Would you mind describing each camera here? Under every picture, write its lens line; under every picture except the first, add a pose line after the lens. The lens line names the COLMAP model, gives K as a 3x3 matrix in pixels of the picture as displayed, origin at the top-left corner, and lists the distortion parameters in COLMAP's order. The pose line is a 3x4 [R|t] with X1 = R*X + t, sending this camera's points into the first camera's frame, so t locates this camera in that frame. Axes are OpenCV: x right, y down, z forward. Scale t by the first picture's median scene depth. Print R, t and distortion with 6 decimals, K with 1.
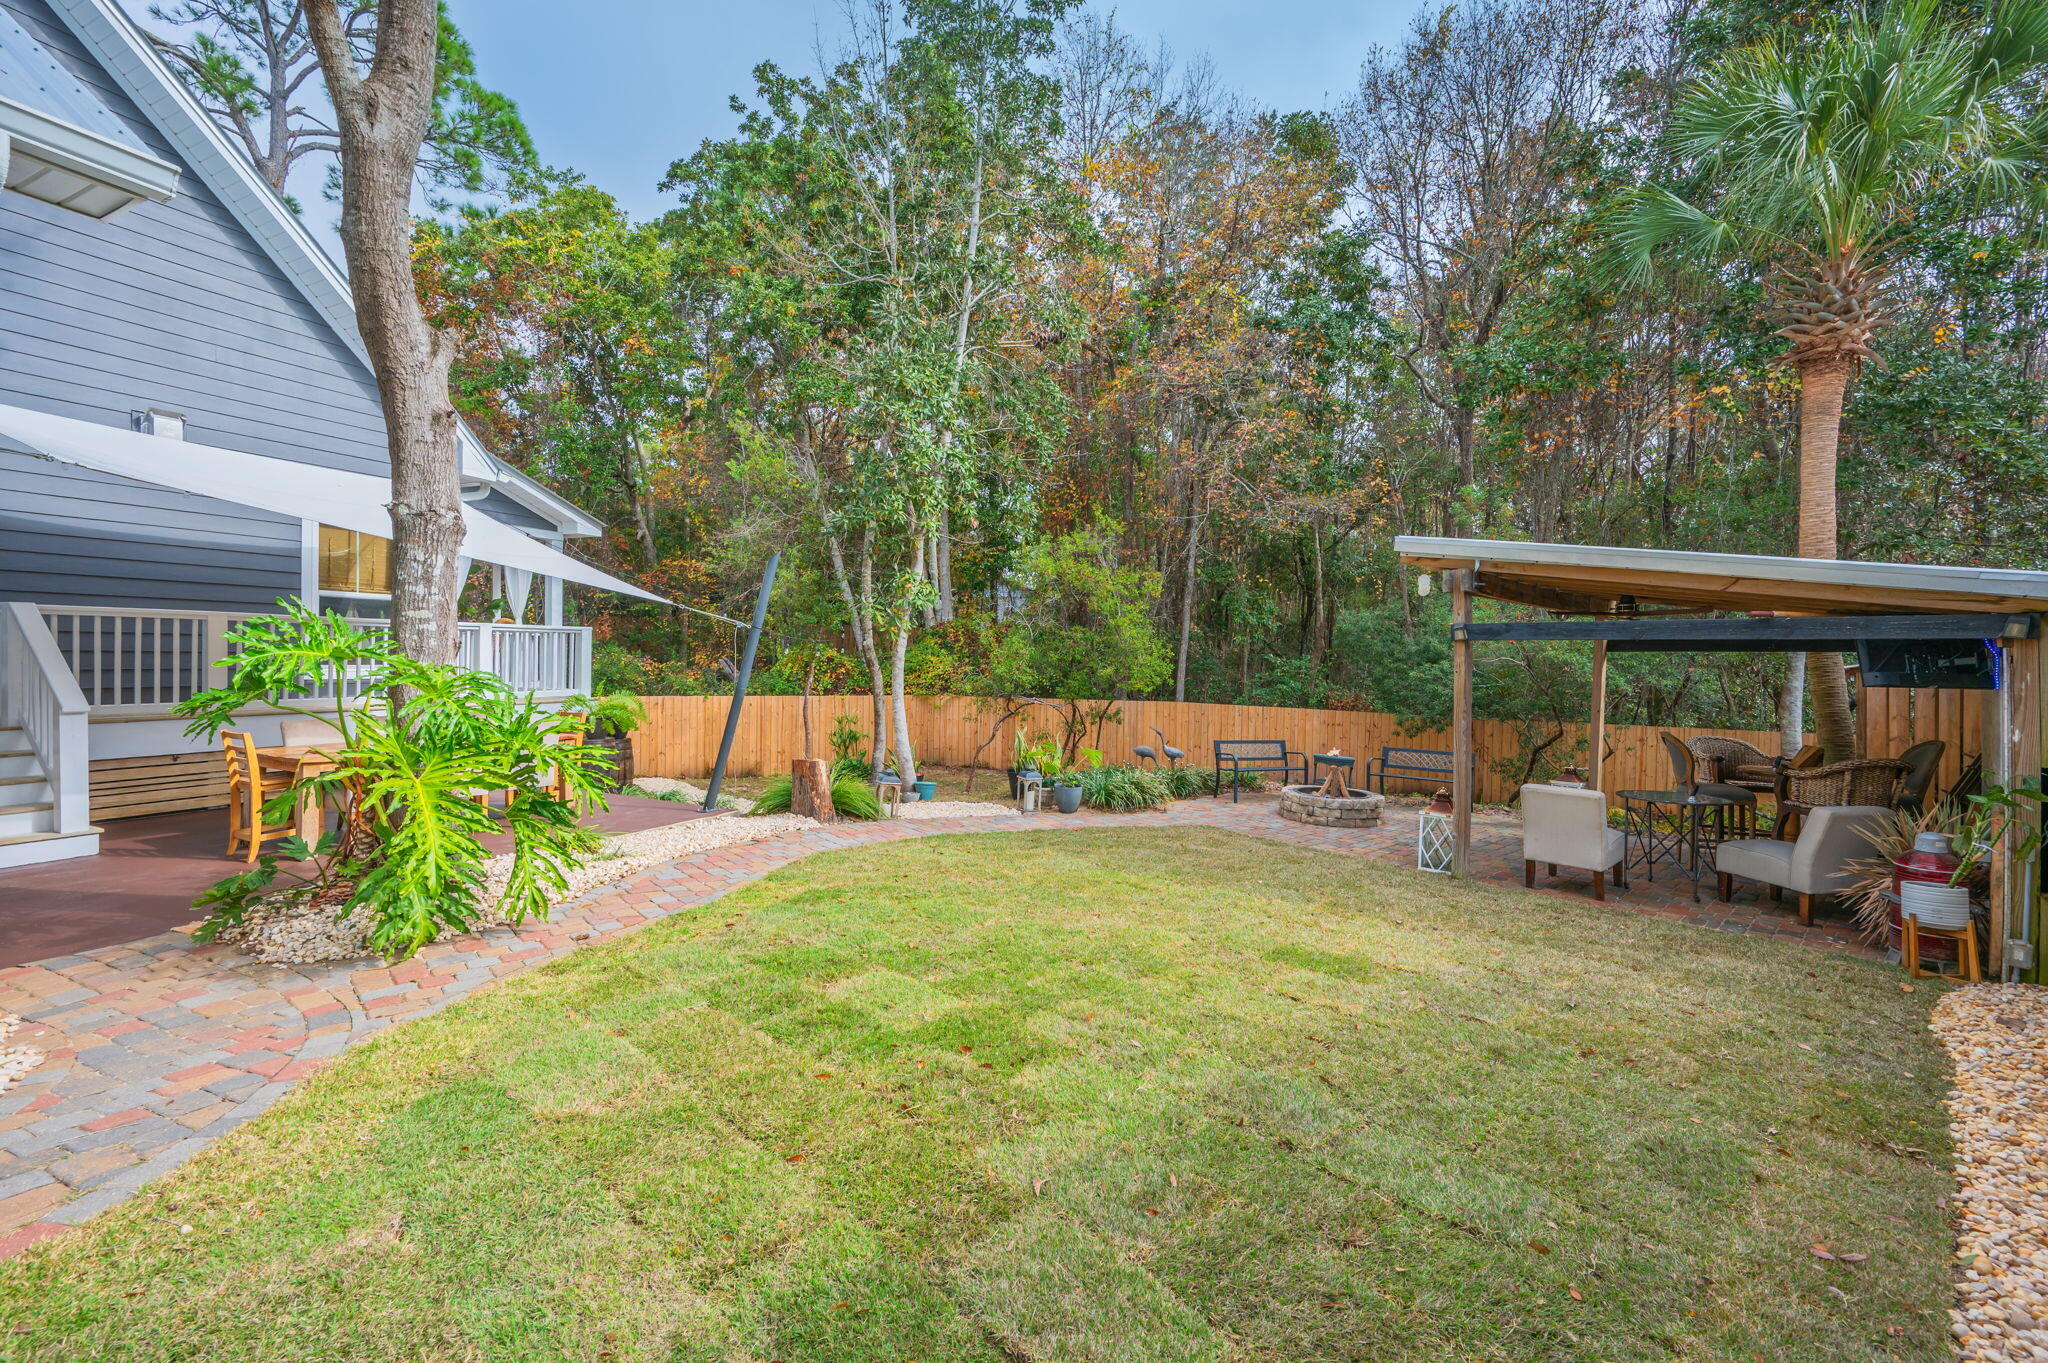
lens RADIAL K [[813.6, 0, 1024.0], [0, 813.6, 681.5], [0, 0, 1]] dist [-0.001141, -0.000406]
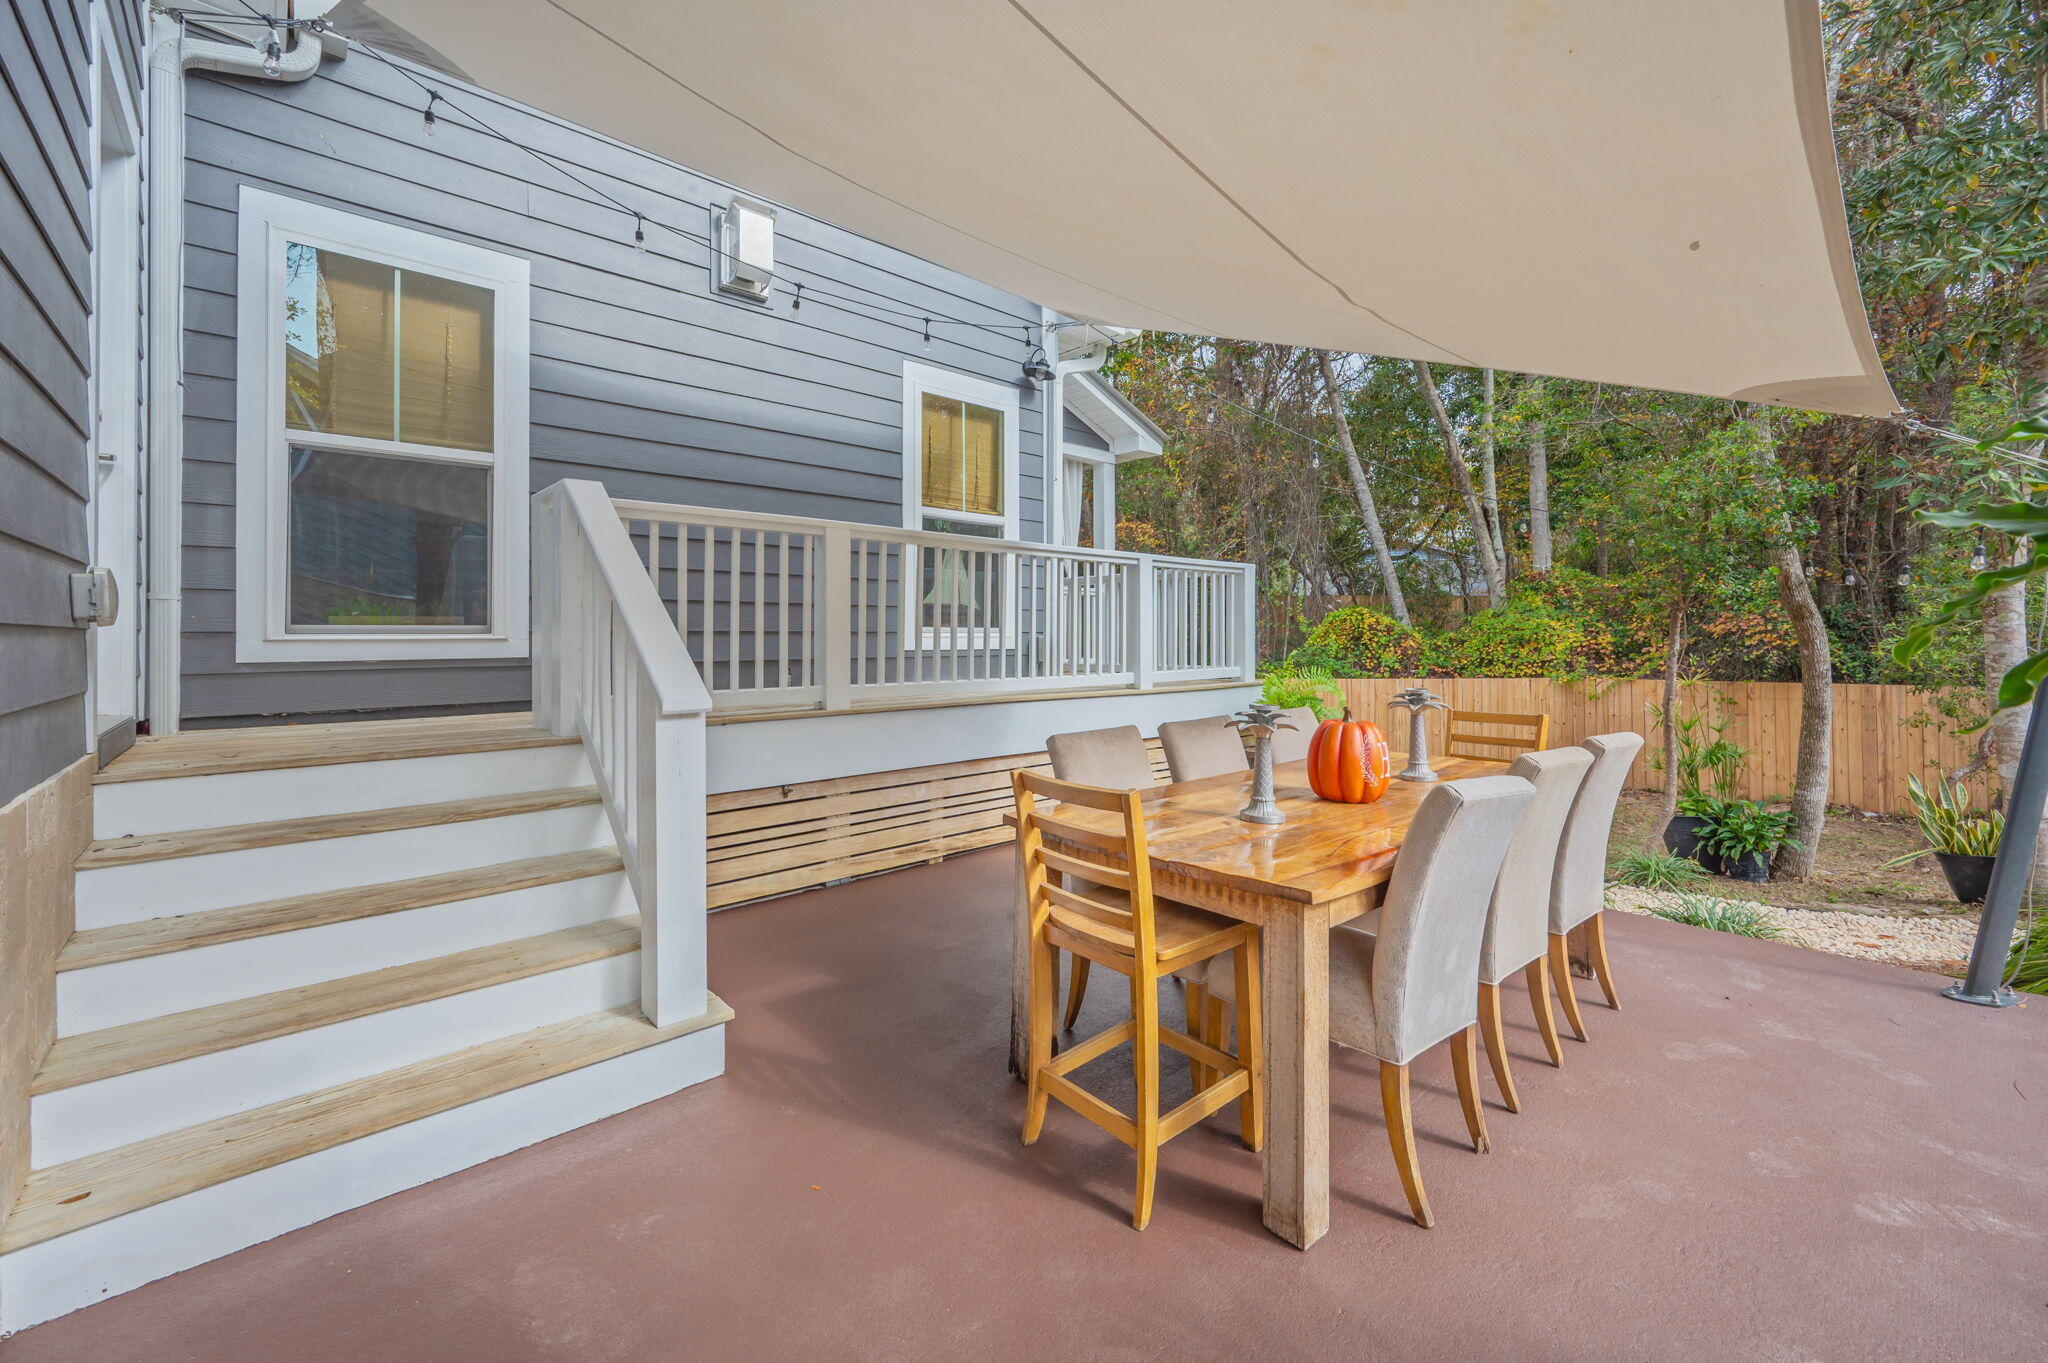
lens RADIAL K [[826.8, 0, 1023.8], [0, 826.8, 641.9], [0, 0, 1]] dist [0.000632, 0.000028]
pose [[0.927150, -0.017157, -0.374298, -0.796892], [0.005717, 0.999483, -0.031651, 0.016784], [0.374647, 0.027205, 0.926768, 0.634548]]
